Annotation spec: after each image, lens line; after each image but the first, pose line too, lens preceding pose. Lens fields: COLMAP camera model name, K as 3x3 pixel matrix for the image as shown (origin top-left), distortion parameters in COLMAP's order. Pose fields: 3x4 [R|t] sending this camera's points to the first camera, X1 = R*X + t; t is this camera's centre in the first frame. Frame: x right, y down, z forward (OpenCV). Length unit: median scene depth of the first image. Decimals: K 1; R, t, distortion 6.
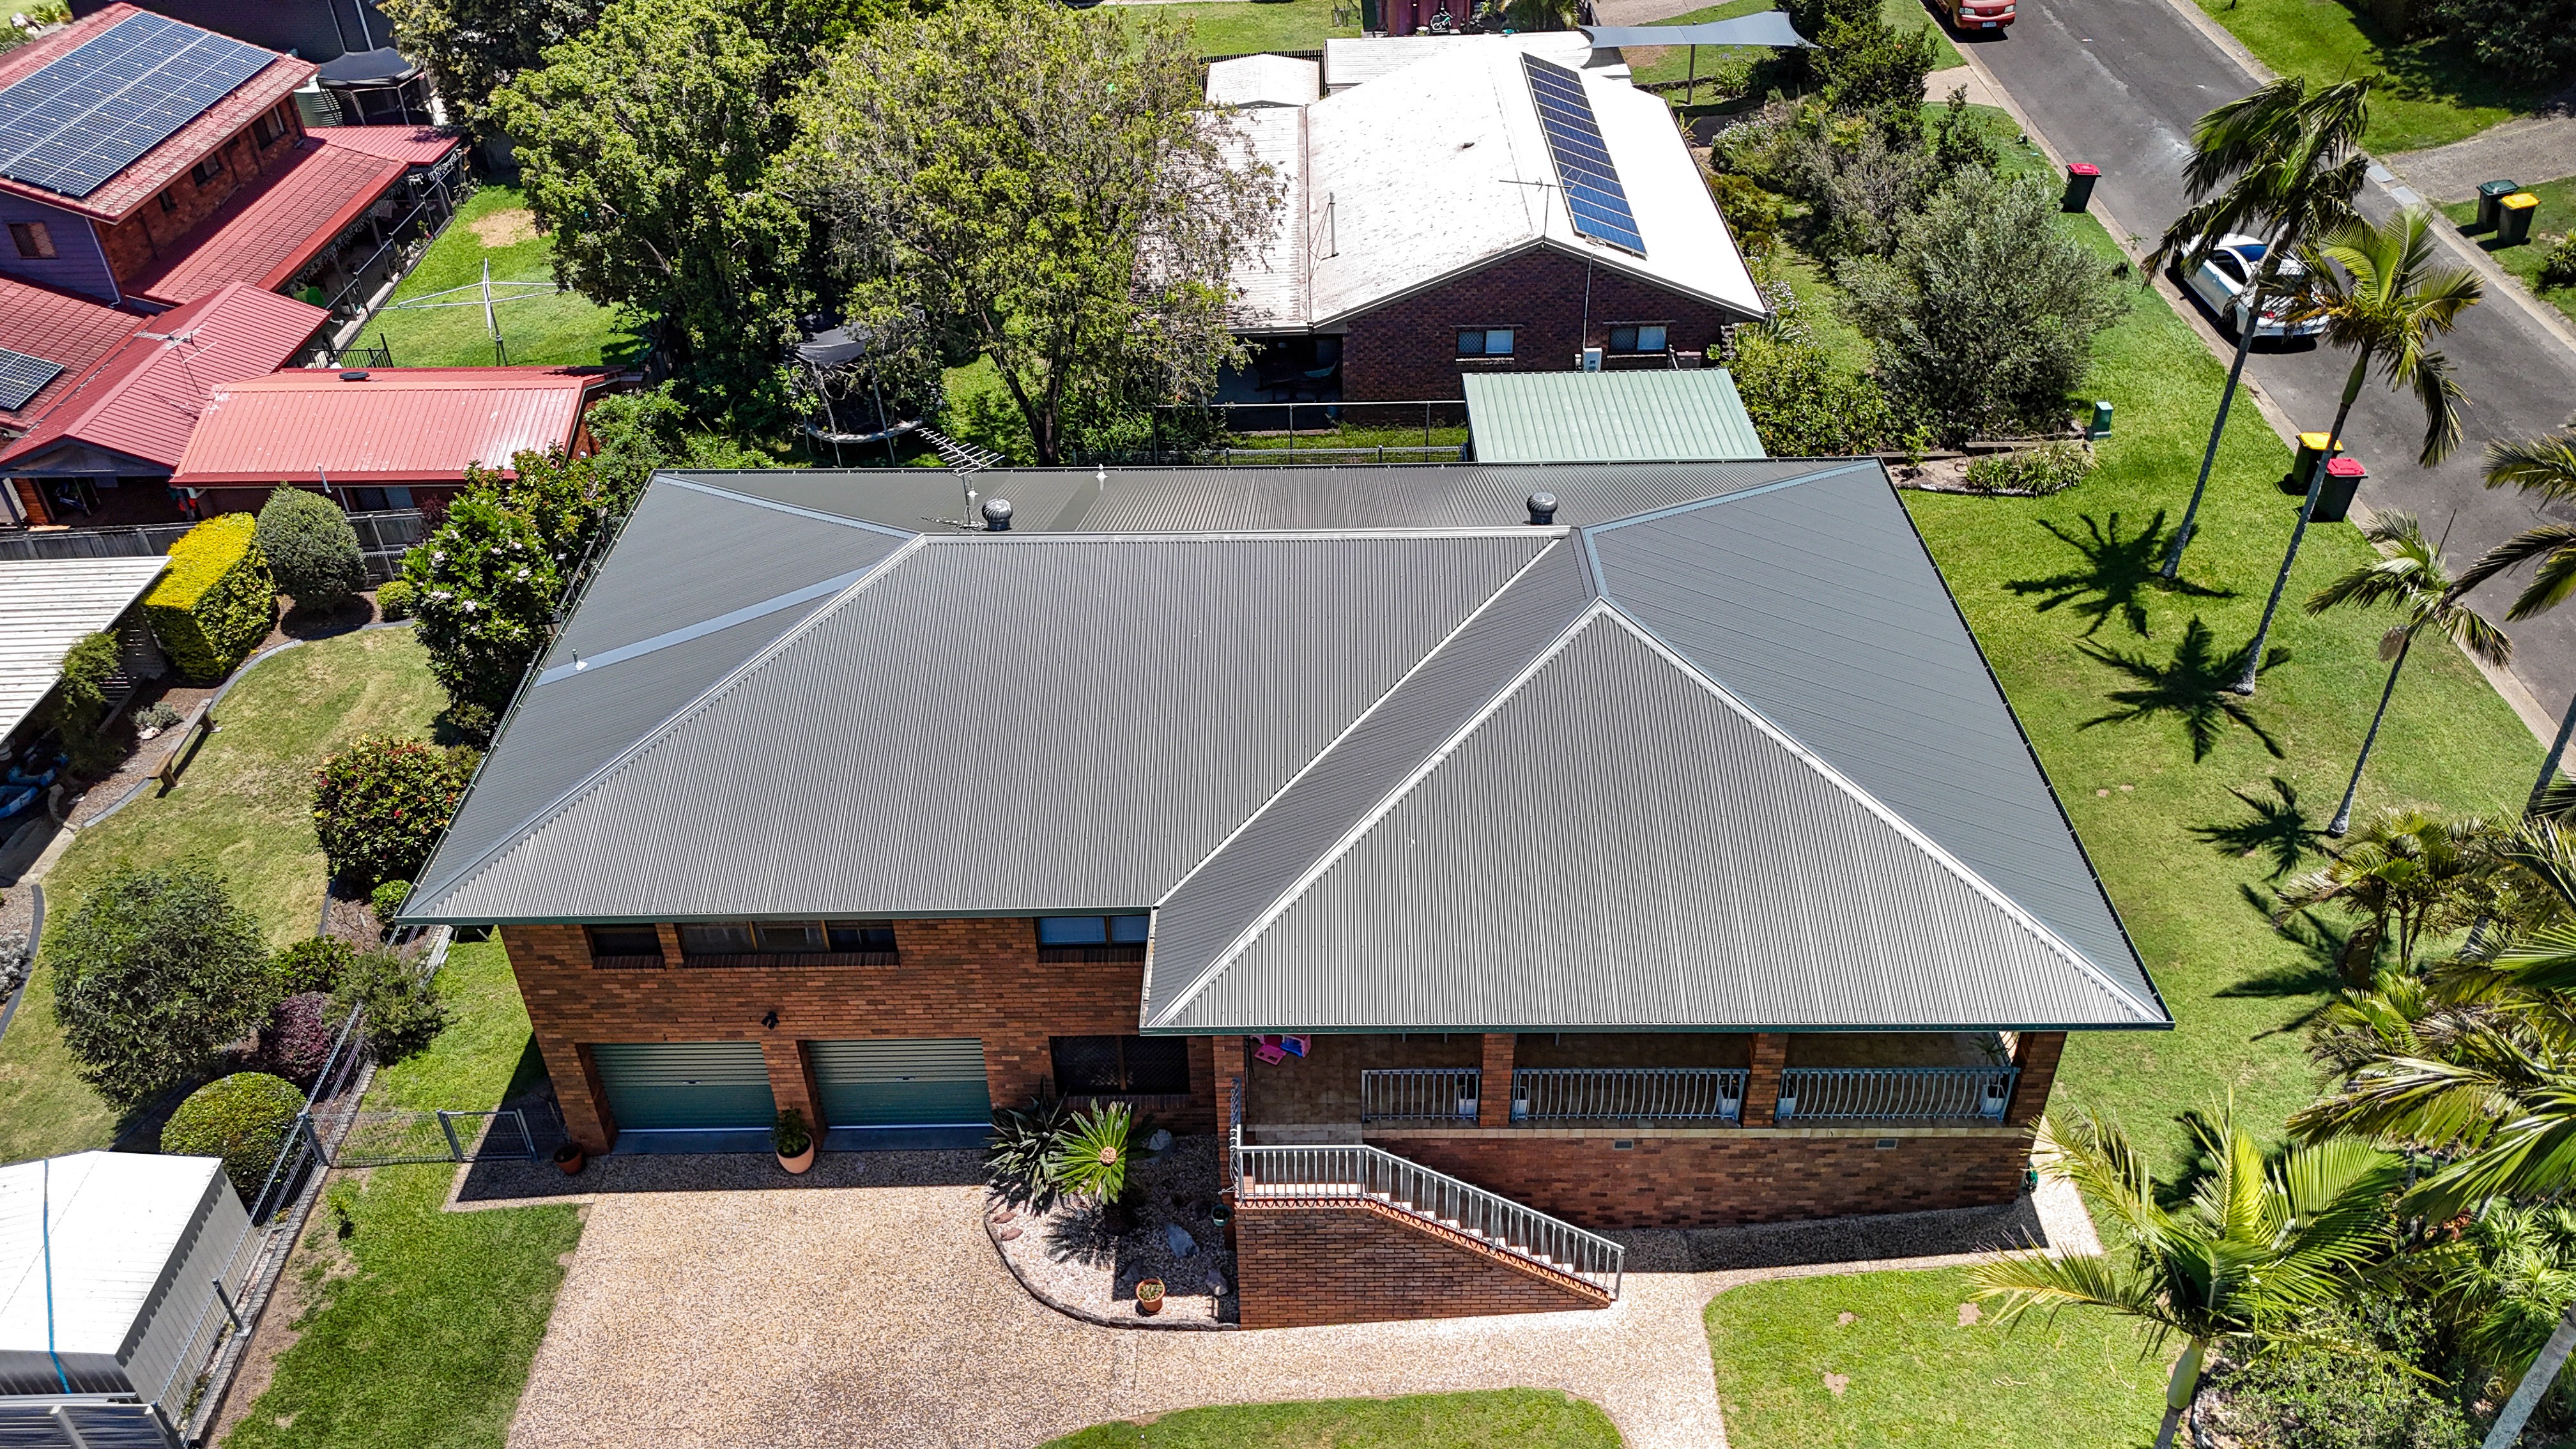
lens RADIAL K [[1894.8, 0, 1301.9], [0, 1894.8, 723.6], [0, 0, 1]] dist [0.061702, -0.069060]
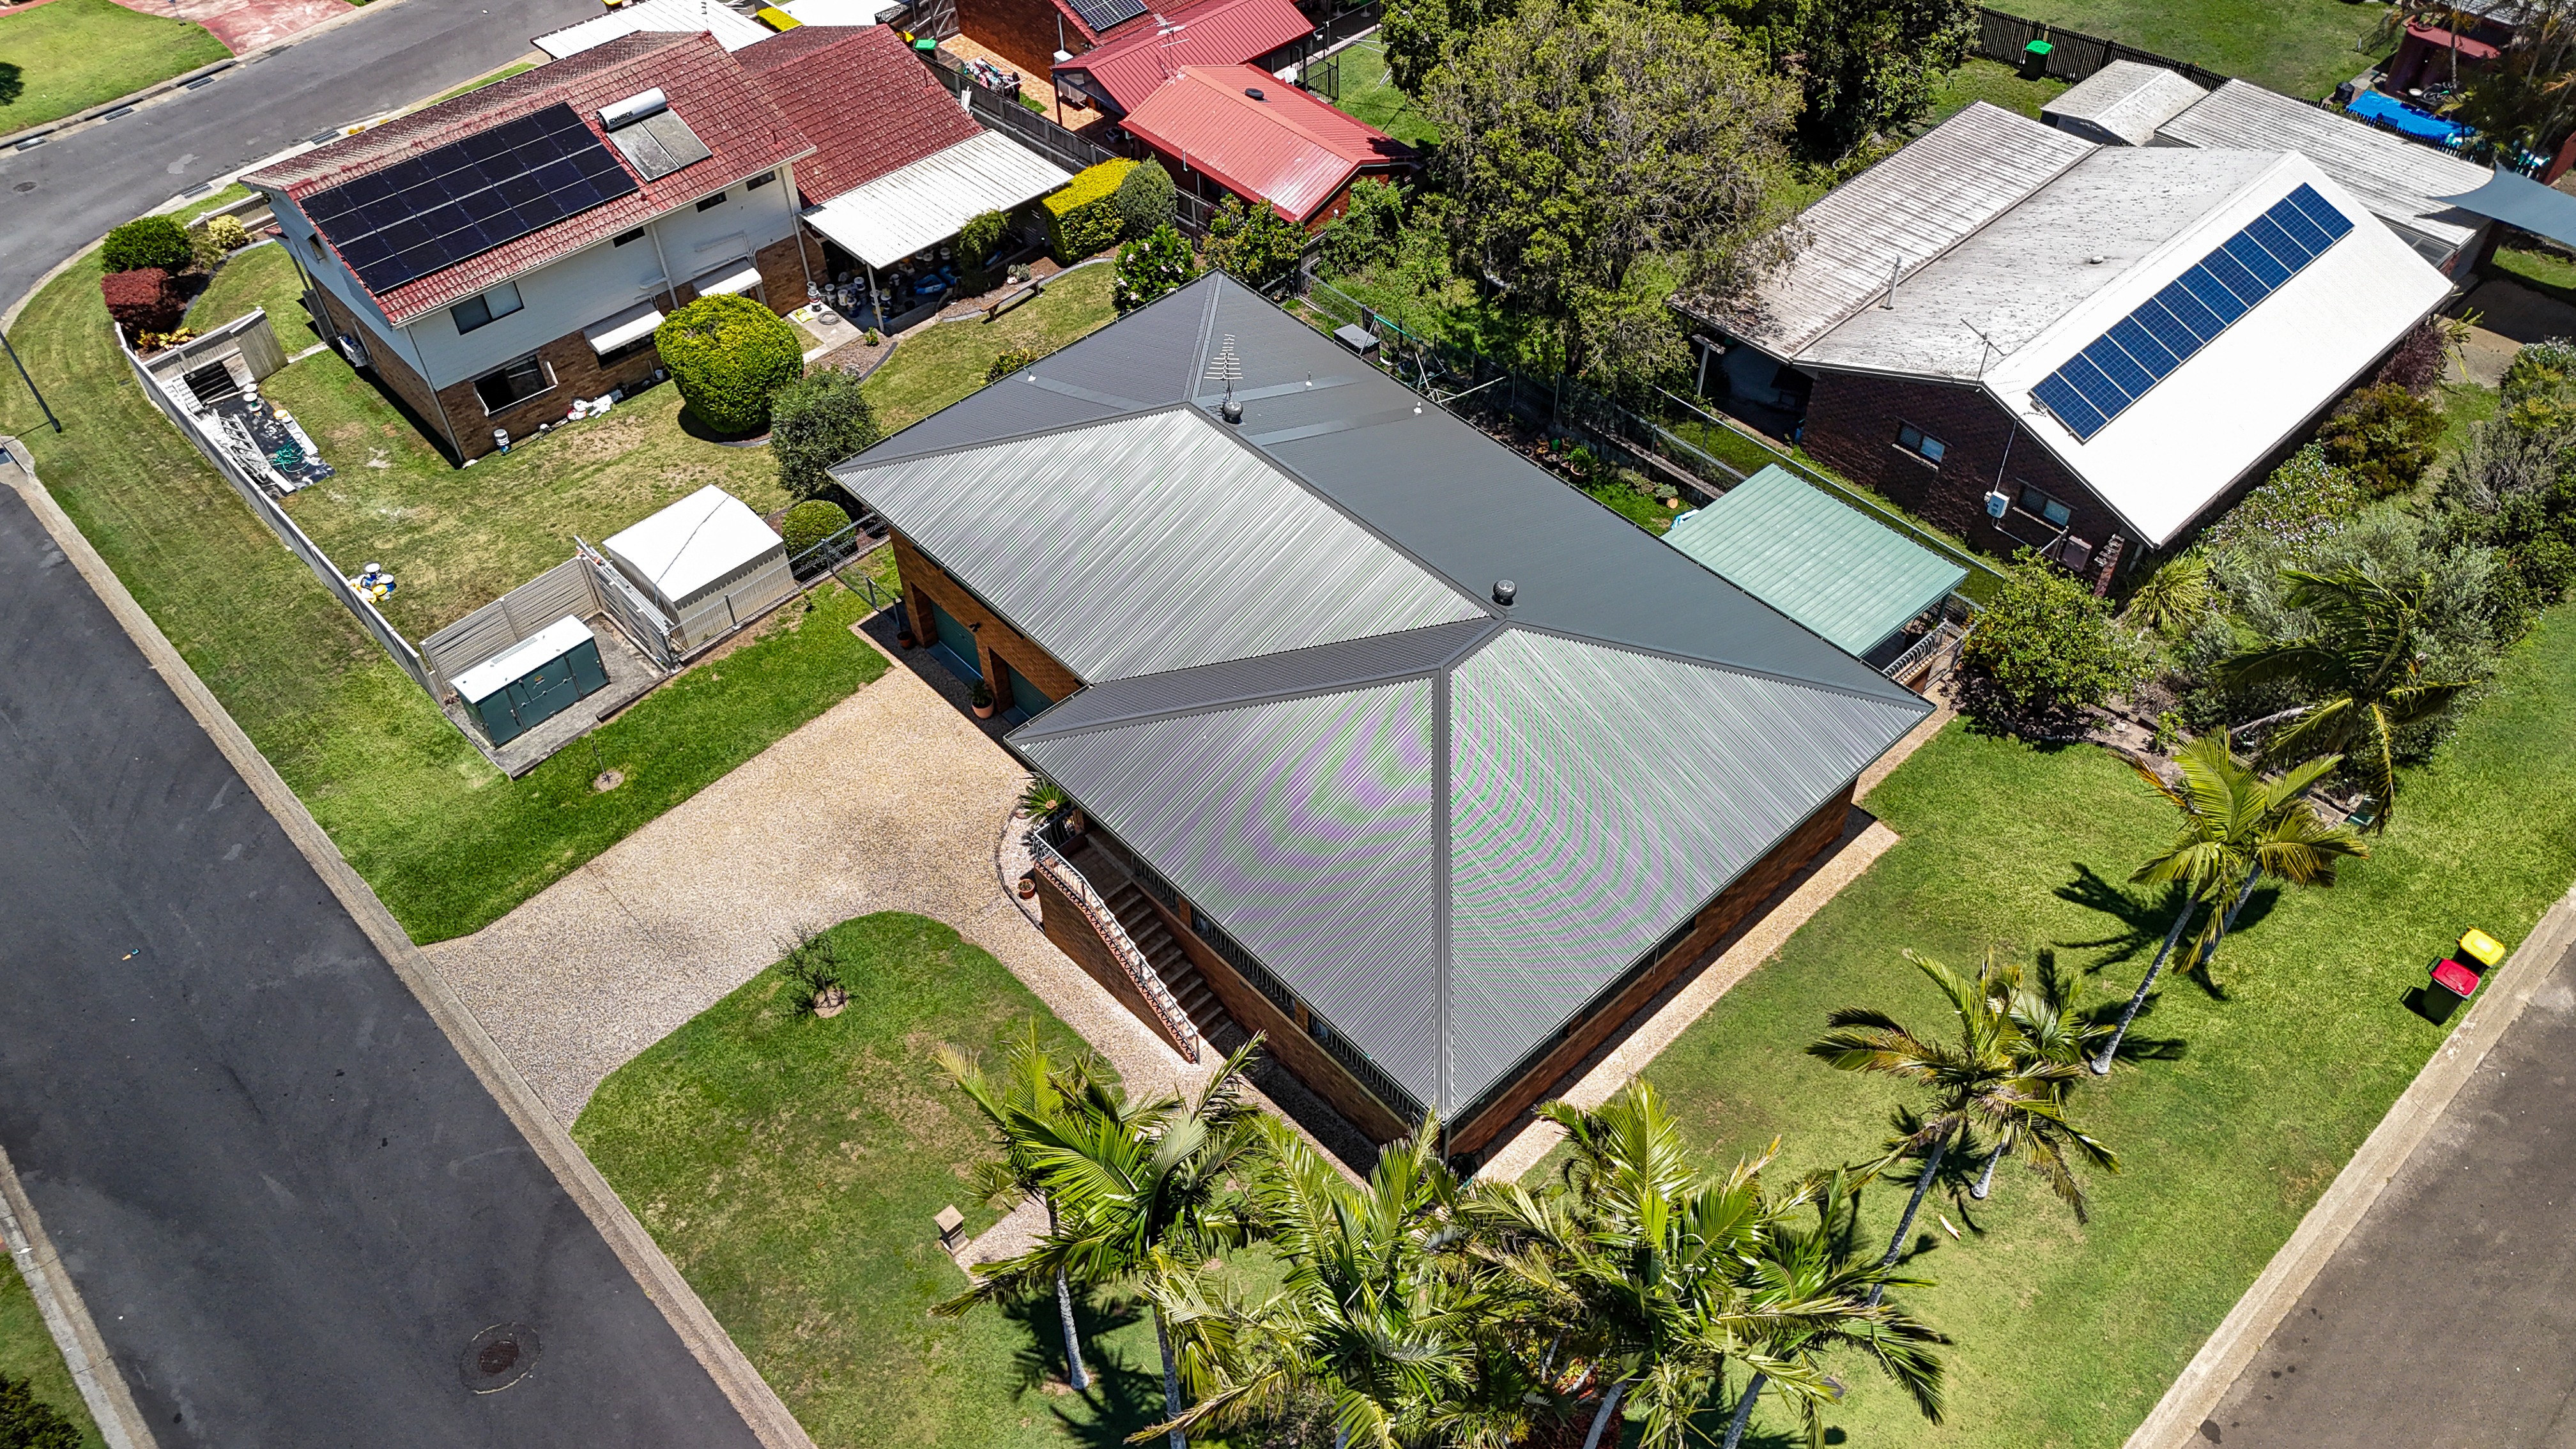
lens RADIAL K [[1894.8, 0, 1301.9], [0, 1894.8, 723.6], [0, 0, 1]] dist [0.061702, -0.069060]
pose [[0.681111, 0.528092, -0.507155, 0.535527], [-0.423232, 0.849187, 0.315843, -0.277640], [0.597464, -0.000480, 0.801896, -0.099576]]
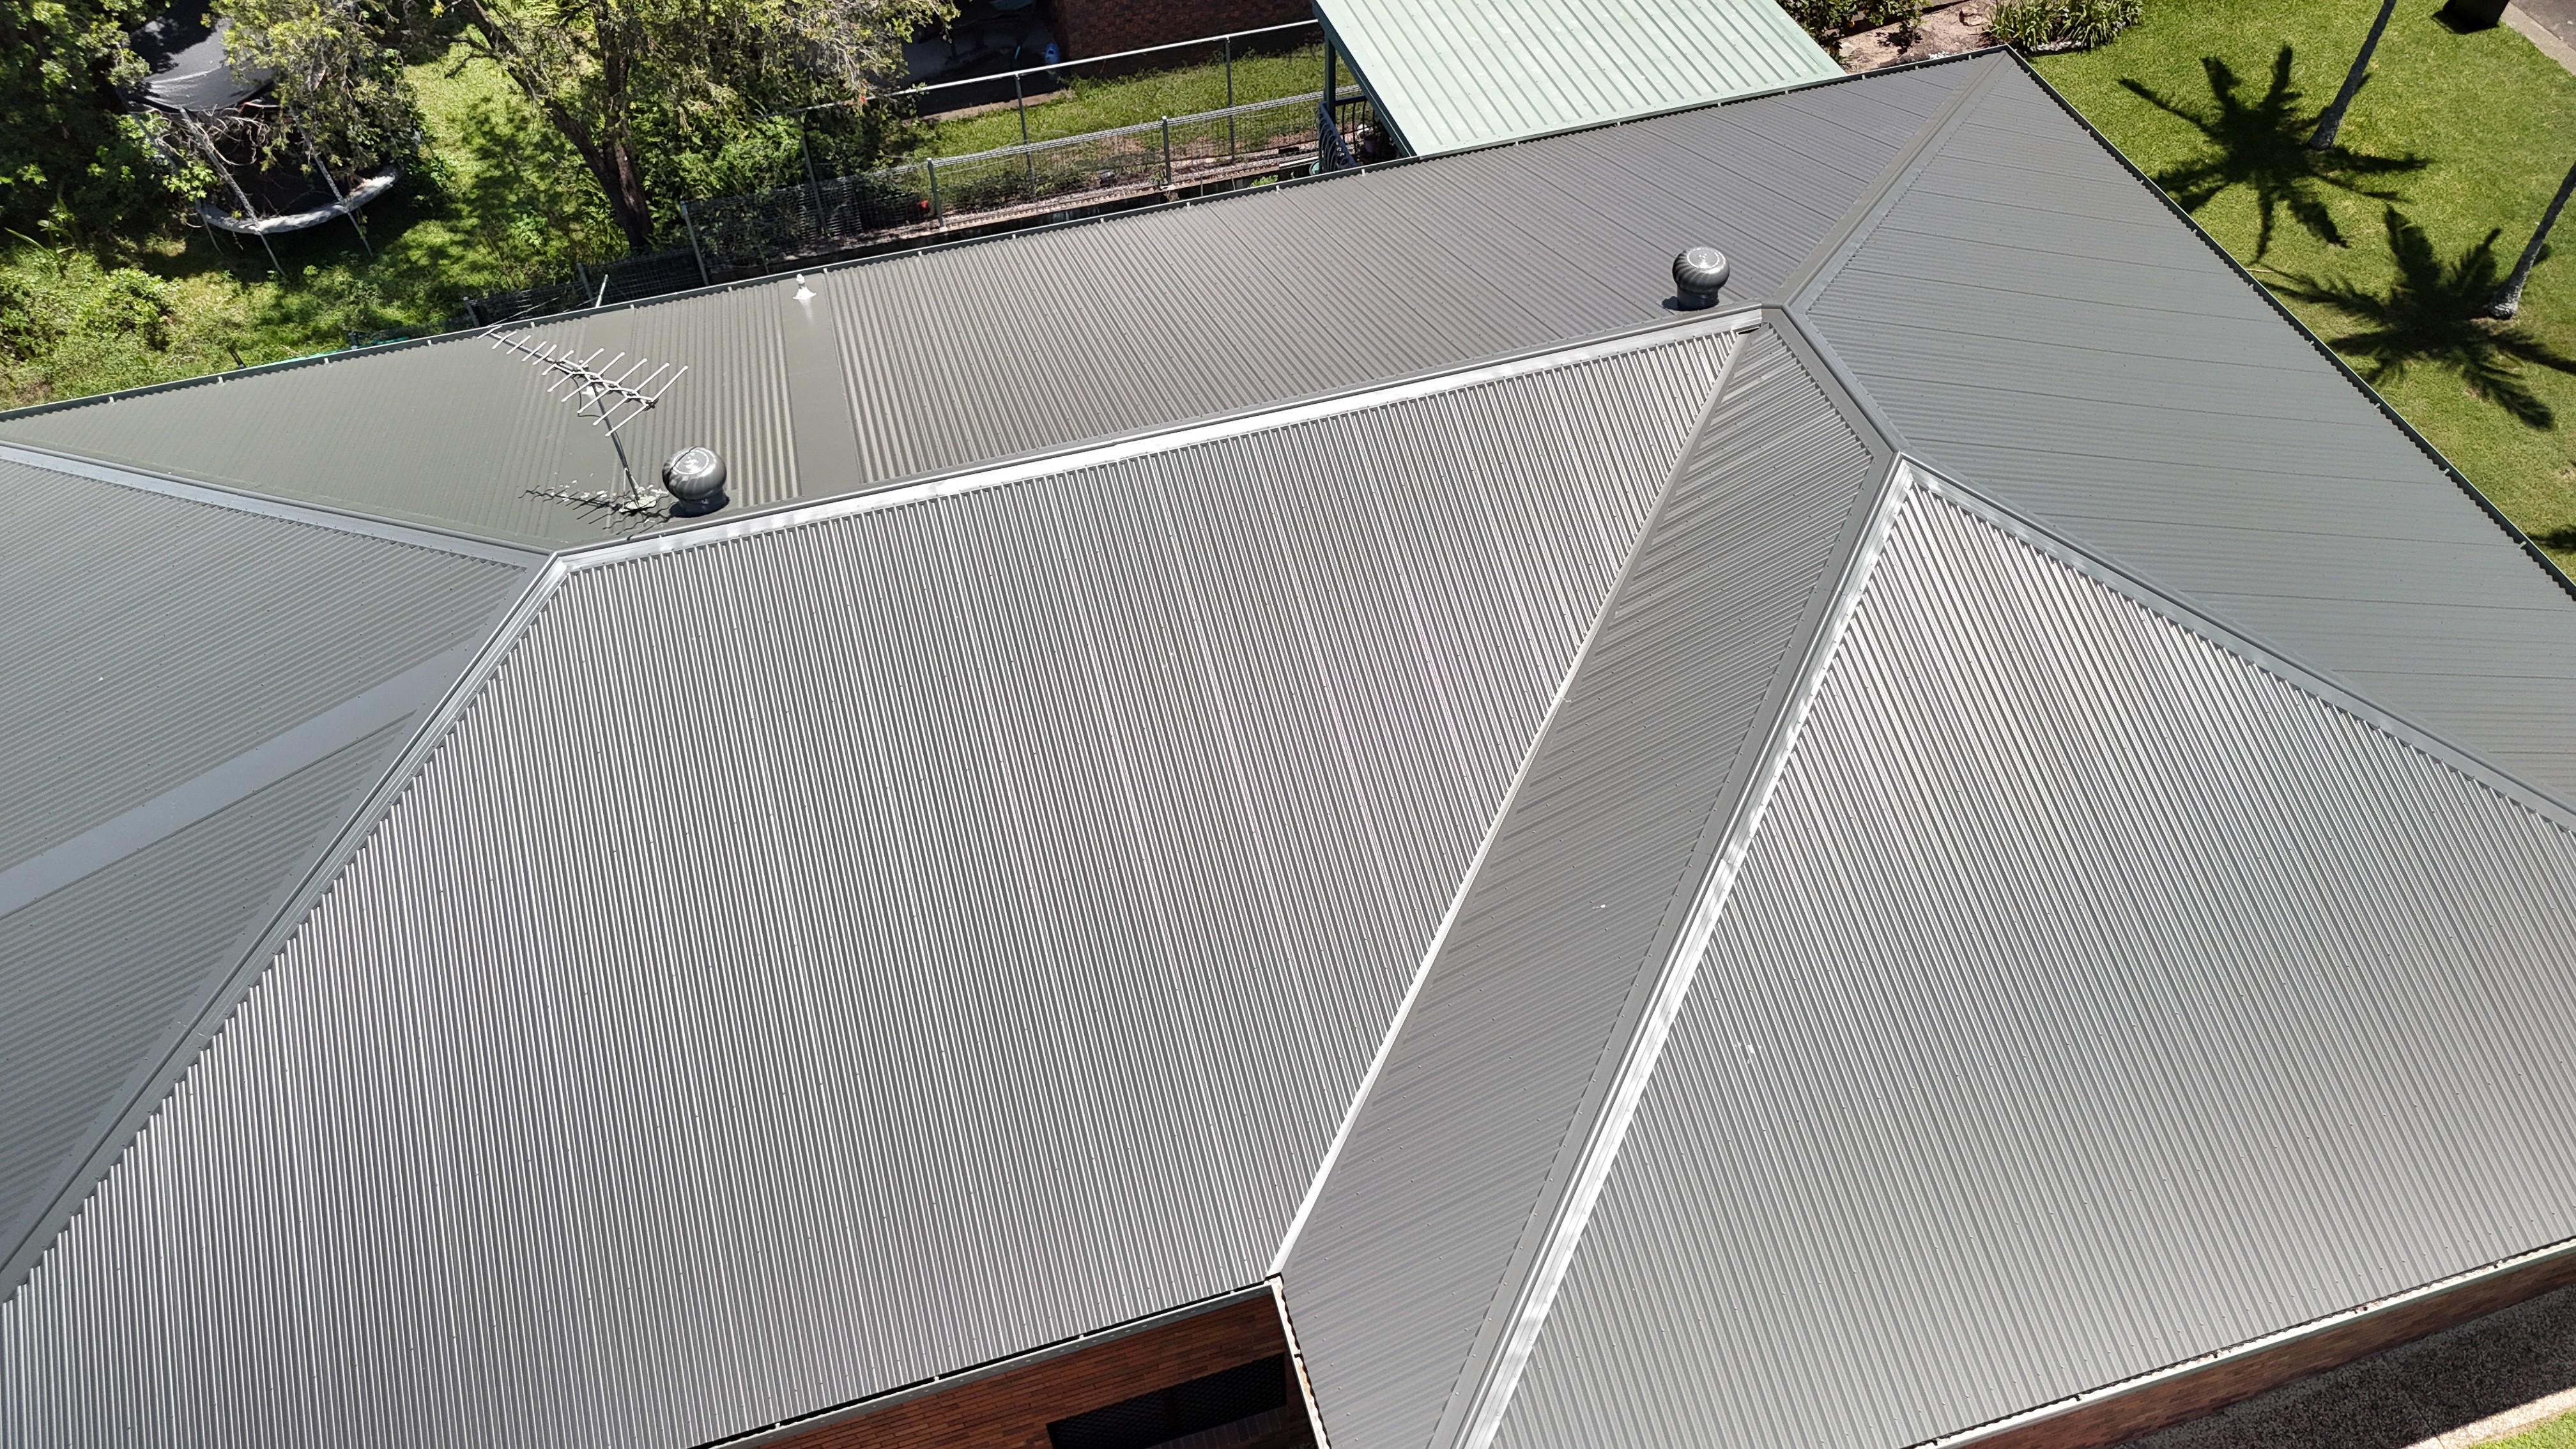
lens RADIAL K [[1894.8, 0, 1301.9], [0, 1894.8, 723.6], [0, 0, 1]] dist [0.061702, -0.069060]
pose [[0.960236, -0.212627, 0.180934, -0.080517], [0.167392, 0.957125, 0.236412, -0.101304], [-0.223444, -0.196725, 0.954658, 0.356337]]
